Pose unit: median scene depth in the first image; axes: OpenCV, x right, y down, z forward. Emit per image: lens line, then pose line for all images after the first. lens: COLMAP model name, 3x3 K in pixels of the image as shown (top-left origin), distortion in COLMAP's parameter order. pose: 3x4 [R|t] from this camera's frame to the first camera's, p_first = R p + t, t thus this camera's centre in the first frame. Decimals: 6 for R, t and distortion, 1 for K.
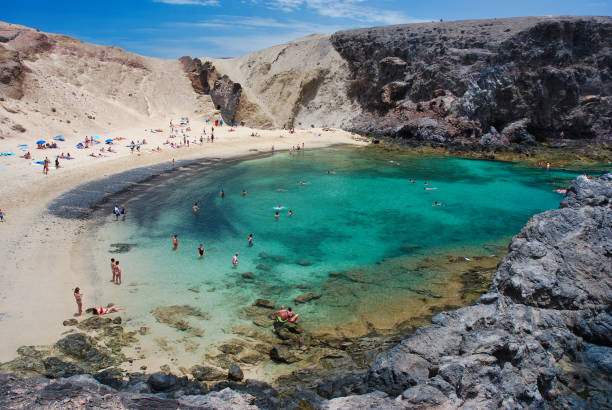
lens RADIAL K [[480.7, 0, 306.0], [0, 480.7, 205.0], [0, 0, 1]] dist [-0.162852, 0.170269]
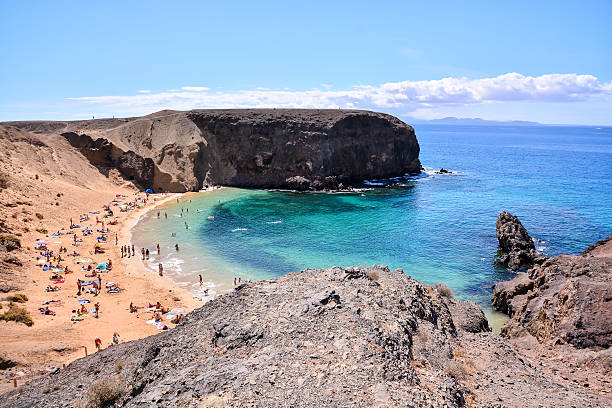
lens RADIAL K [[438.6, 0, 306.0], [0, 438.6, 204.0], [0, 0, 1]] dist [-0.122584, 0.001194]
pose [[0.799399, -0.115262, 0.589641, -0.594082], [0.147862, 0.988982, -0.007137, -0.077874], [-0.582321, 0.092891, 0.807634, -0.187299]]
